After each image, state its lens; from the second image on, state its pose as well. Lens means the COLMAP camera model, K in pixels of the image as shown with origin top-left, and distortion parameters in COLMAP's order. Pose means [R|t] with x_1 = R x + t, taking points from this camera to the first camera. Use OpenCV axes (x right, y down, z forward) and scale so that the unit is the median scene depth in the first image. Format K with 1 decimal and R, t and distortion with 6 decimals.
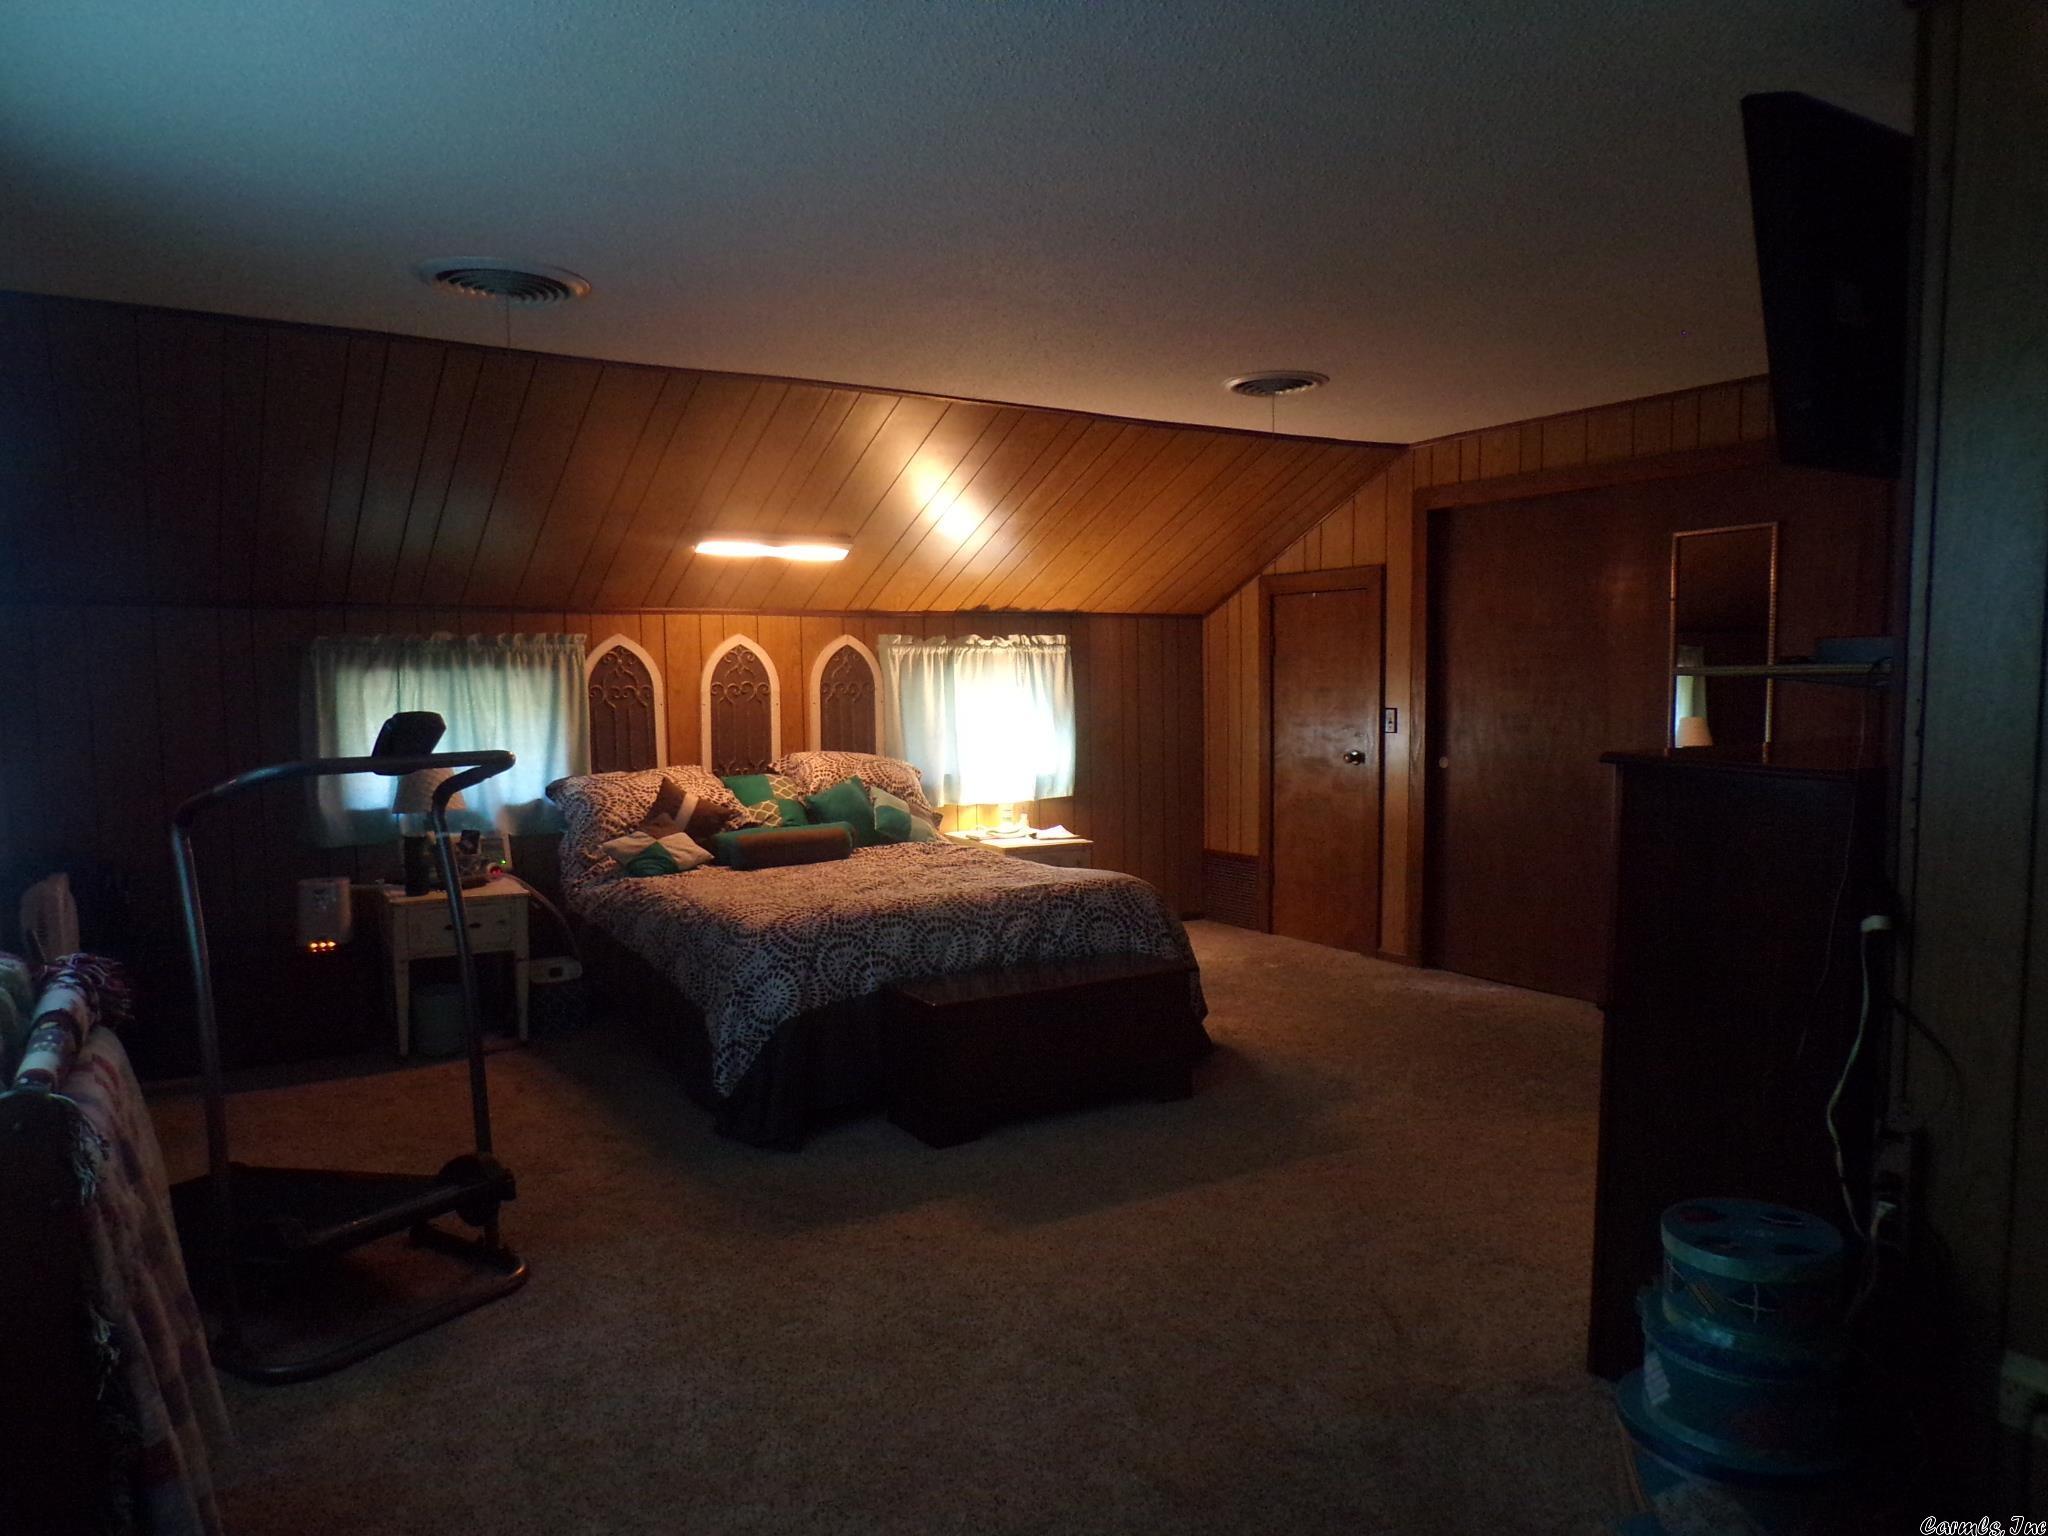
lens RADIAL K [[1414.1, 0, 1023.4], [0, 1414.1, 774.4], [0, 0, 1]] dist [-0.034160, 0.014779]
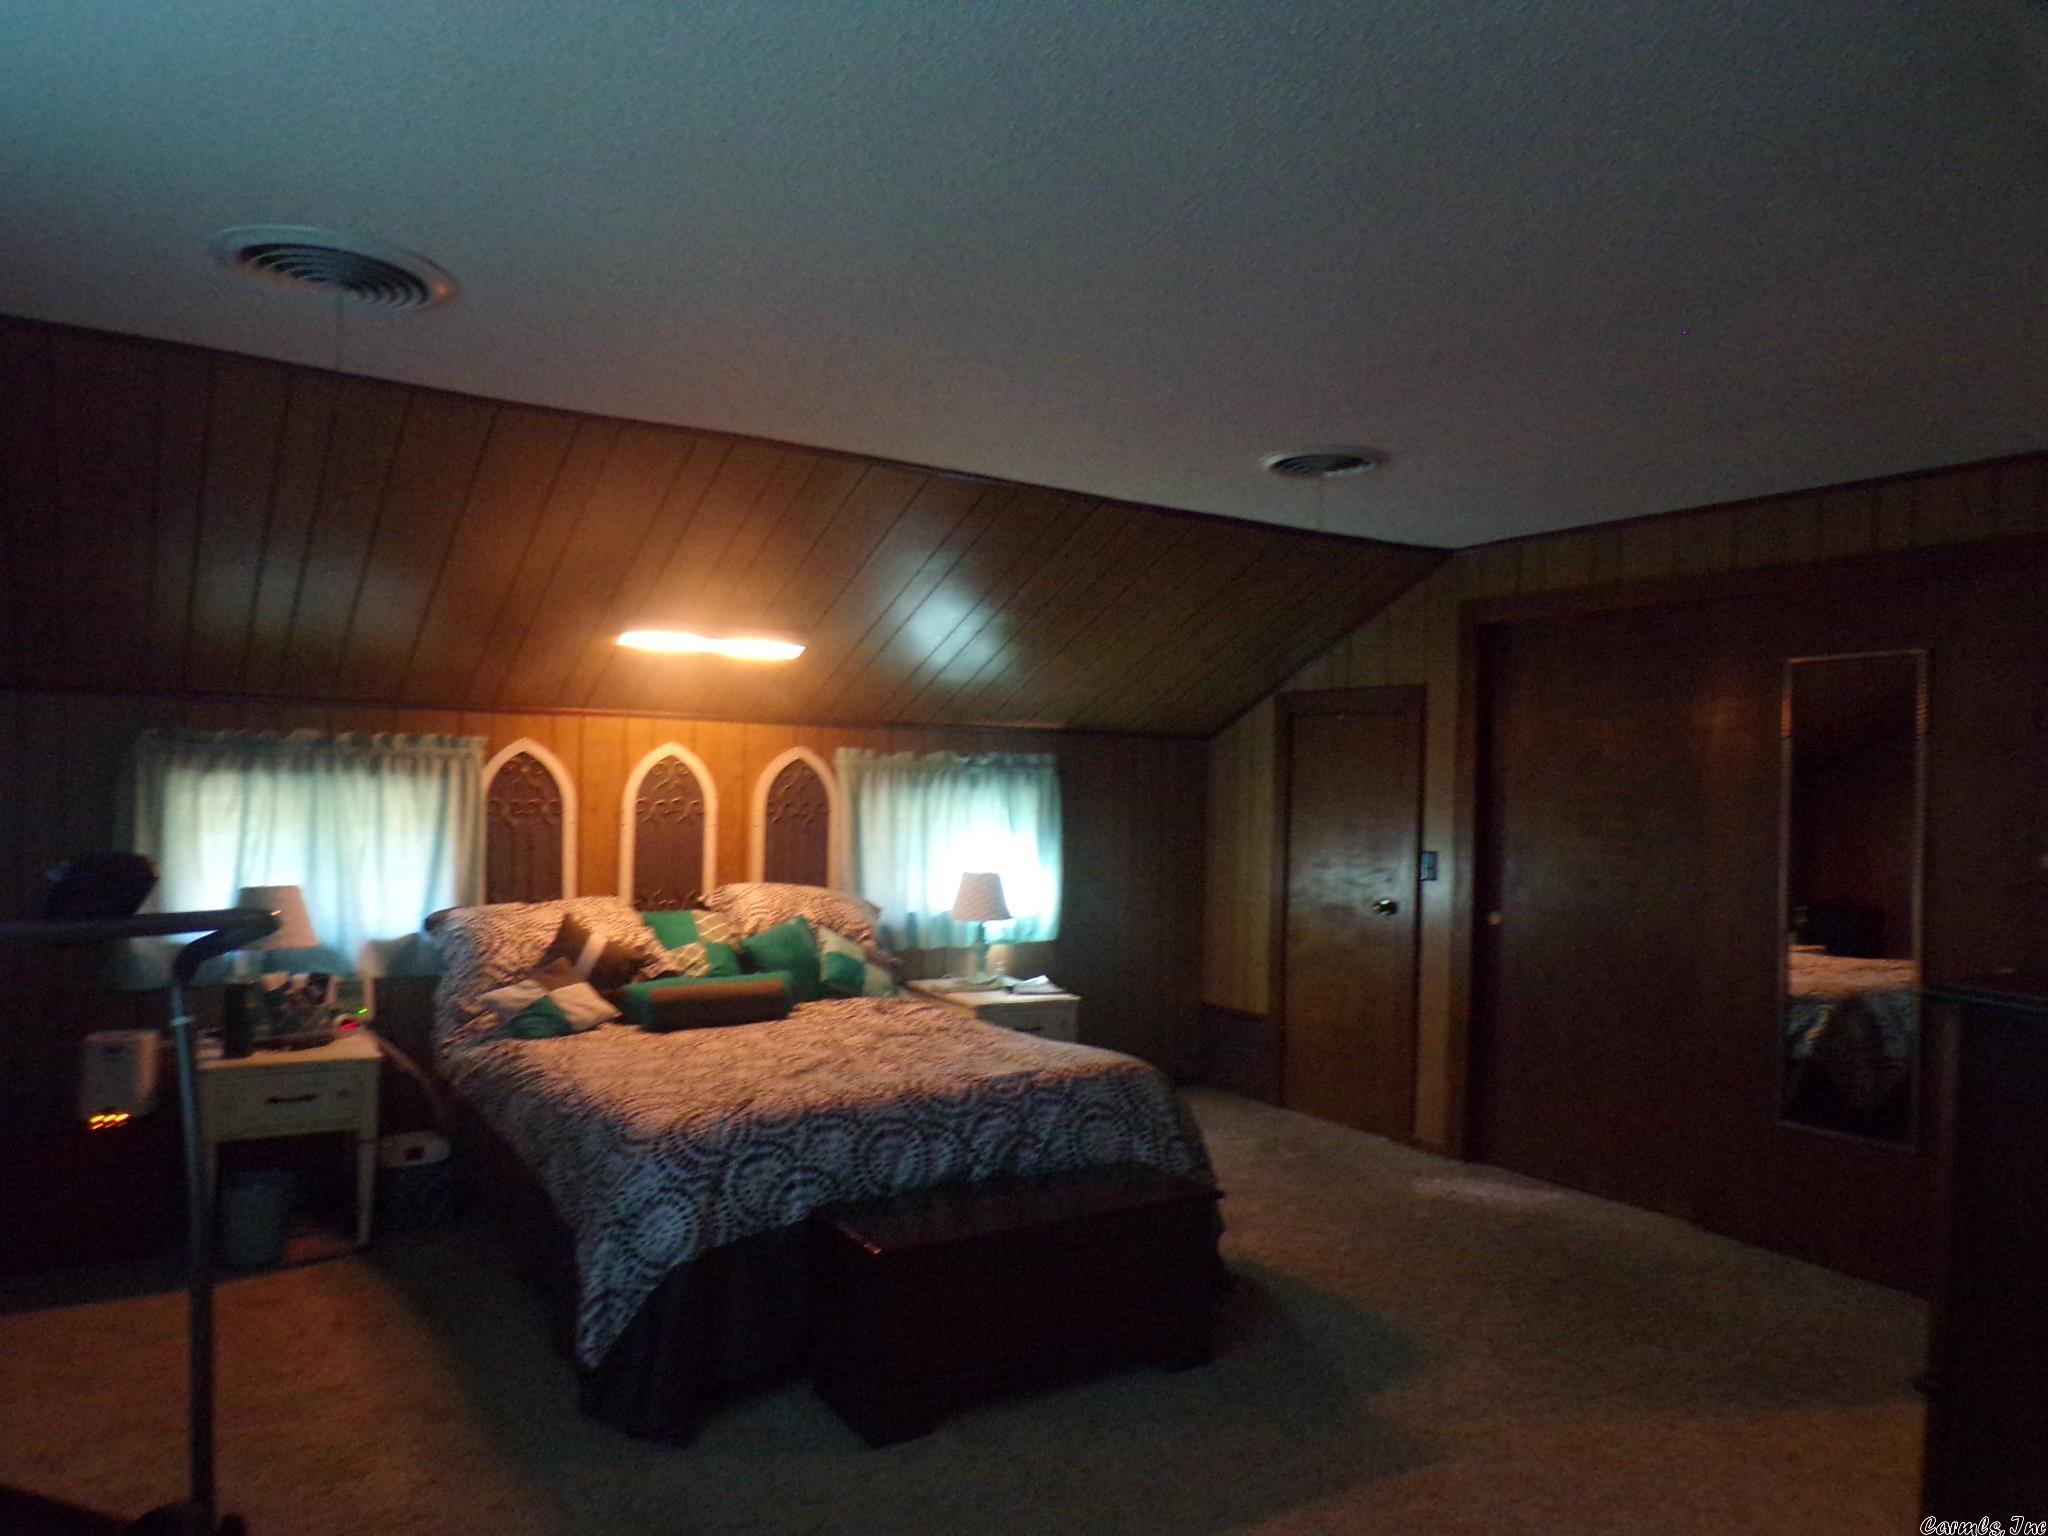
lens RADIAL K [[1414.1, 0, 1020.8], [0, 1414.1, 773.5], [0, 0, 1]] dist [-0.034160, 0.014779]
pose [[0.999356, 0.031822, 0.016594, -0.005903], [-0.030419, 0.996423, -0.078835, -0.023114], [-0.019044, 0.078280, 0.996750, 0.174188]]
